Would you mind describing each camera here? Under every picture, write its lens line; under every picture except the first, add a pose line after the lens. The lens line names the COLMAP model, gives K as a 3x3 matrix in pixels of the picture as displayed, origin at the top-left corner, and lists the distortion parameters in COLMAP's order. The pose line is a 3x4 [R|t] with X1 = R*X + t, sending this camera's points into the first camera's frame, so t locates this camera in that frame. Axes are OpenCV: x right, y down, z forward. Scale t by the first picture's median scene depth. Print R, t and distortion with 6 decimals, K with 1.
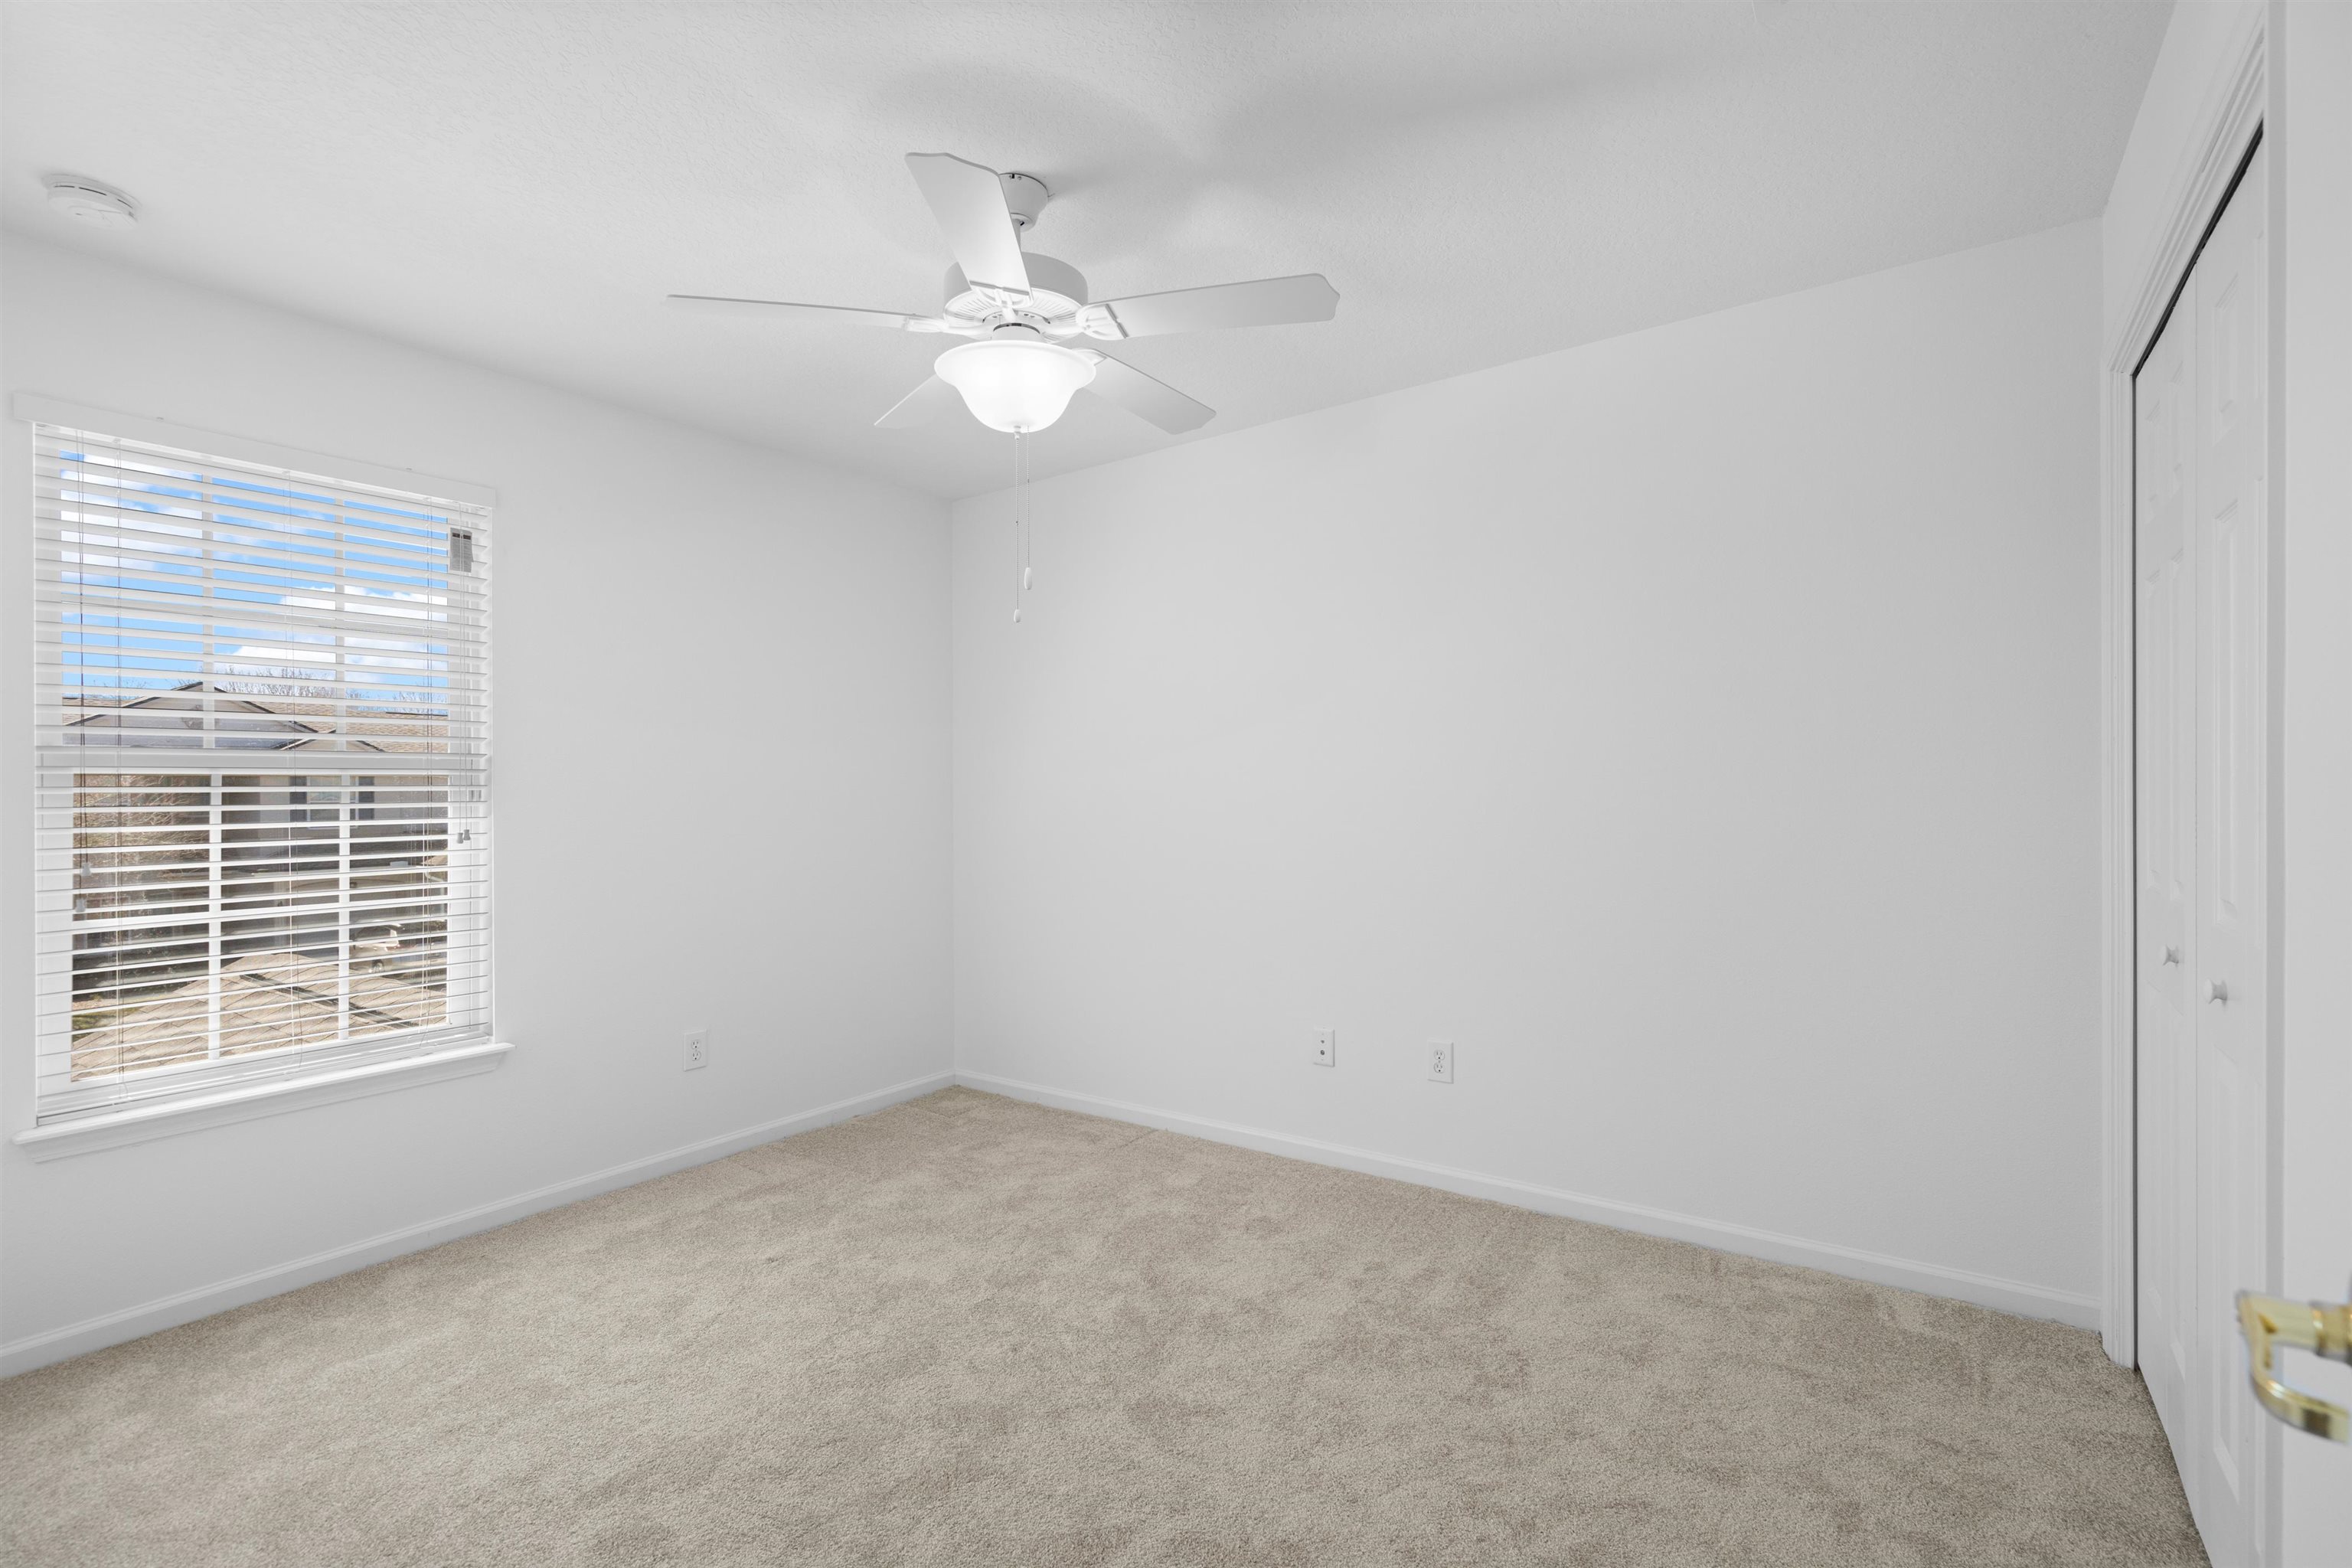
lens RADIAL K [[1018.0, 0, 1176.0], [0, 1018.0, 784.0], [0, 0, 1]] dist [-0.010003, 0.000121]
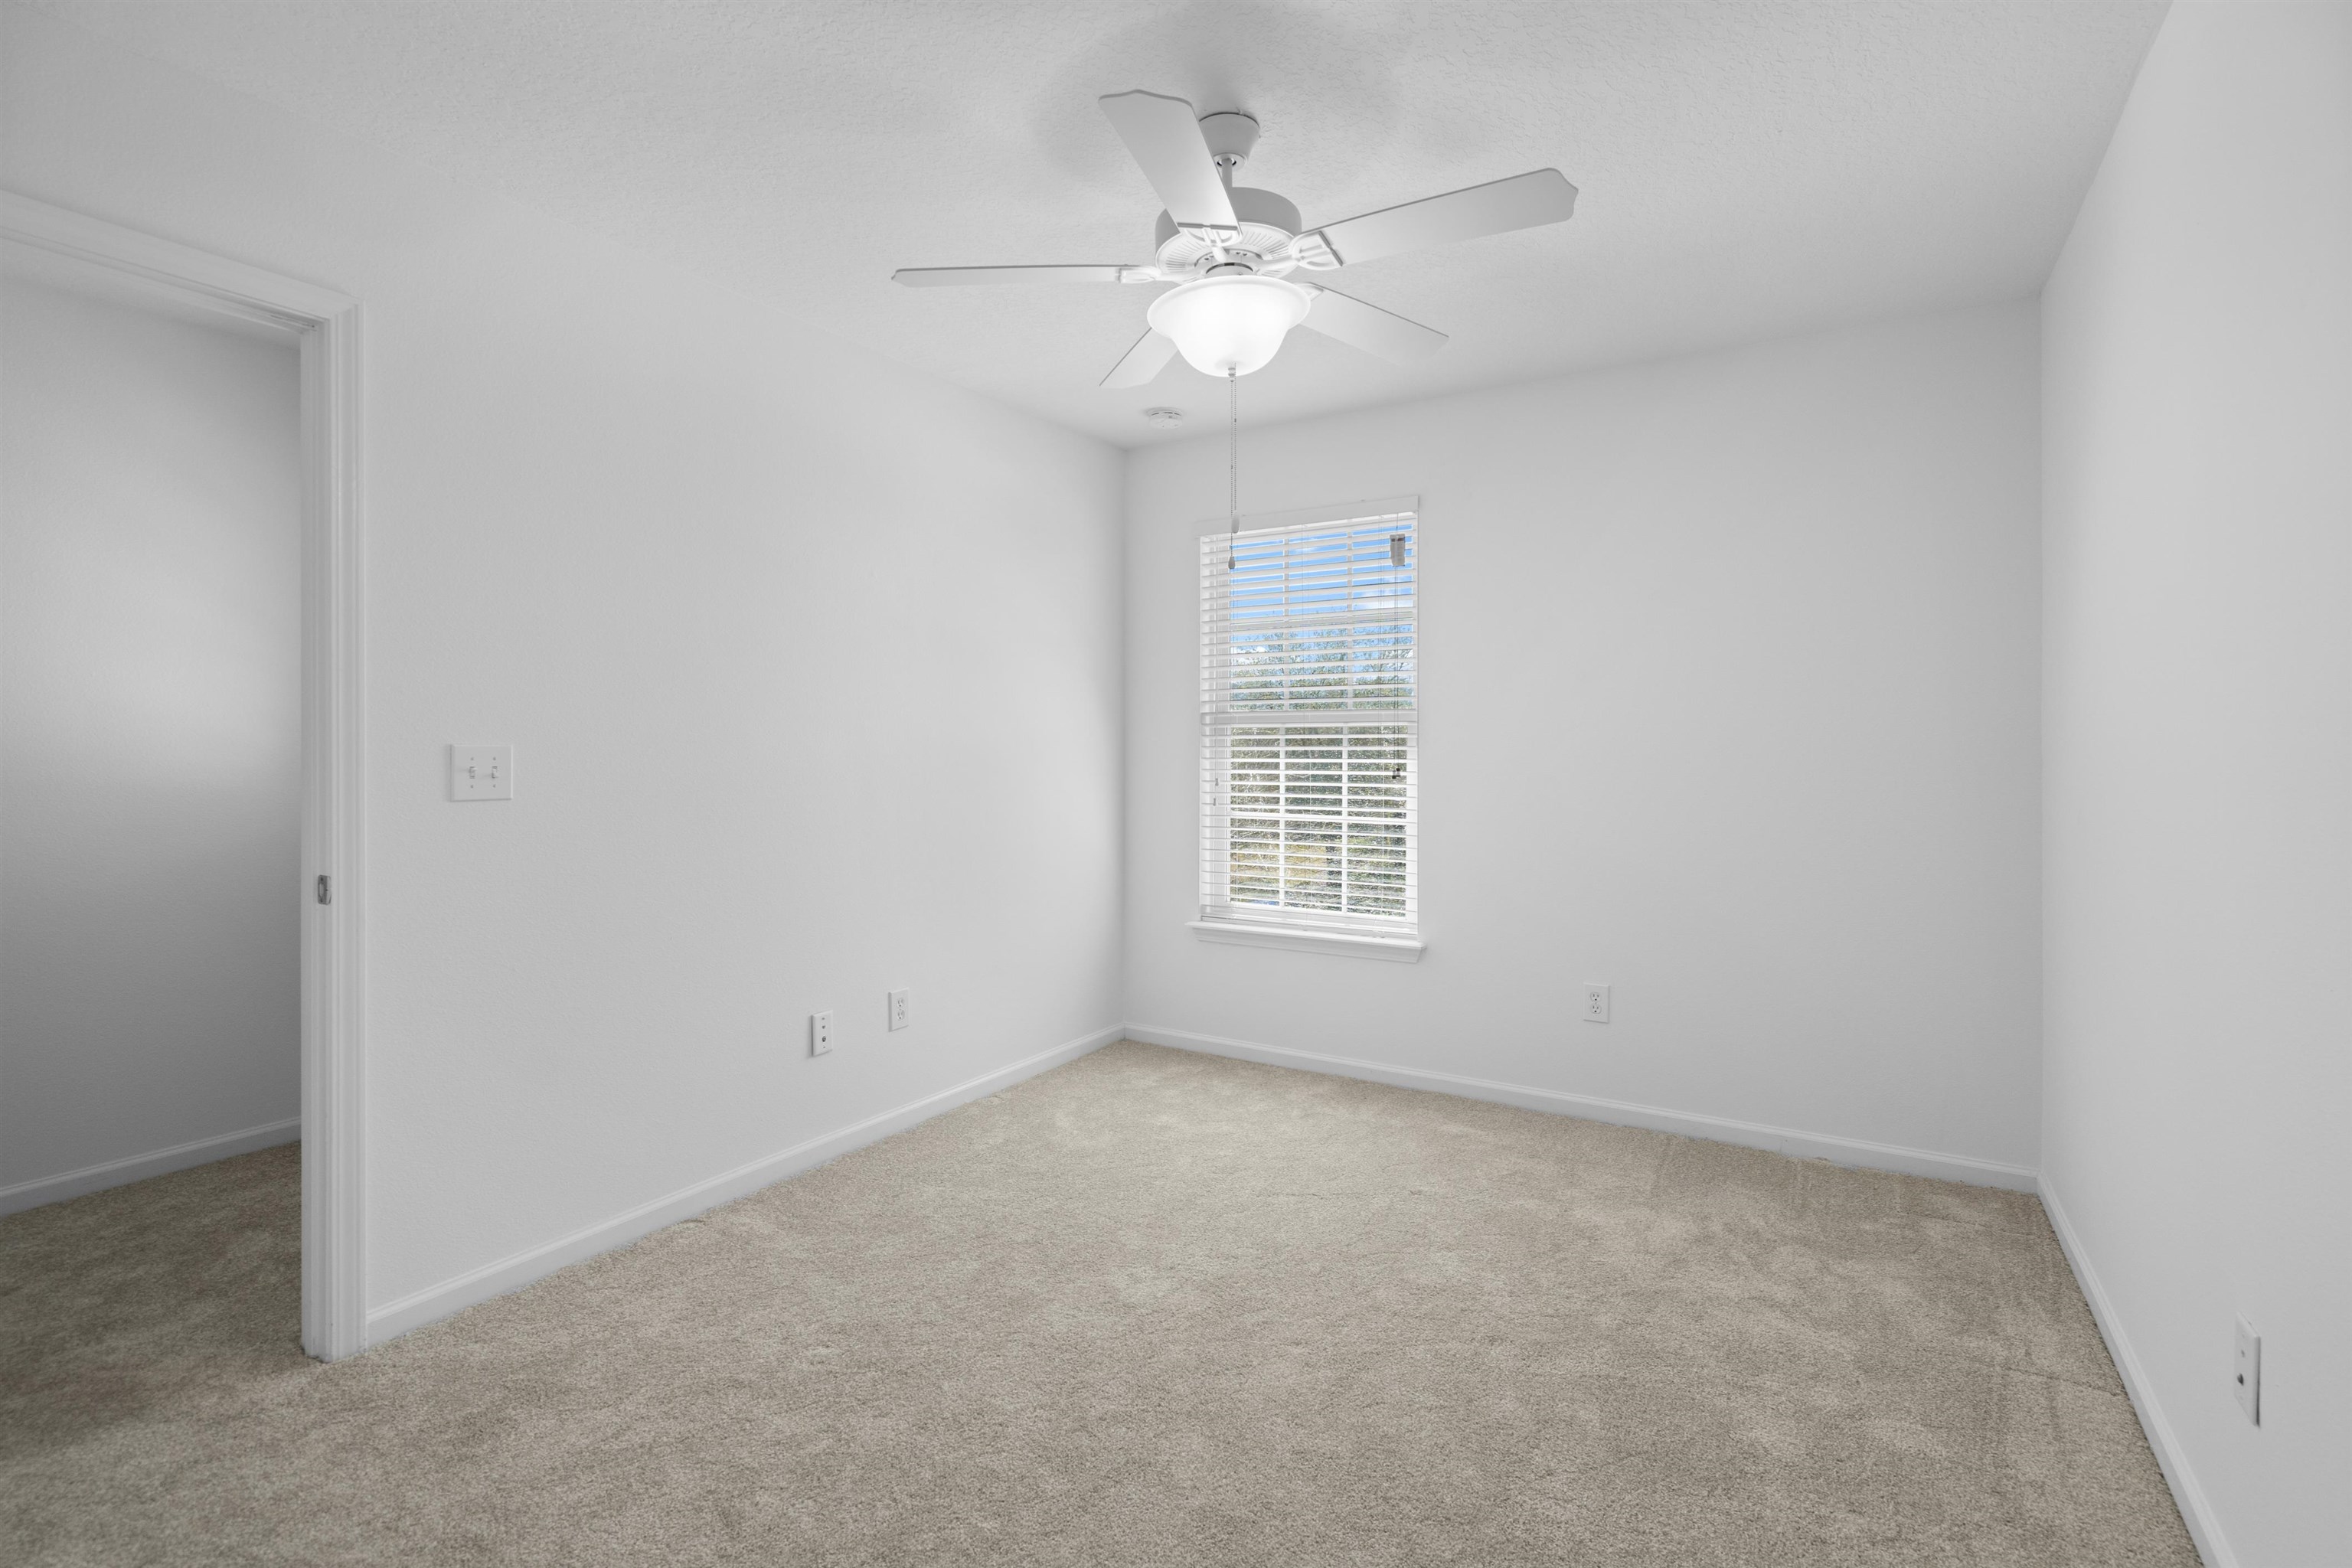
lens RADIAL K [[1055.9, 0, 1176.4], [0, 1055.9, 724.5], [0, 0, 1]] dist [-0.029941, -0.000011]
pose [[0.079290, -0.009266, -0.996808, 0.688617], [0.004488, 0.999950, -0.008938, 0.000942], [0.996841, -0.003765, 0.079328, 0.706317]]
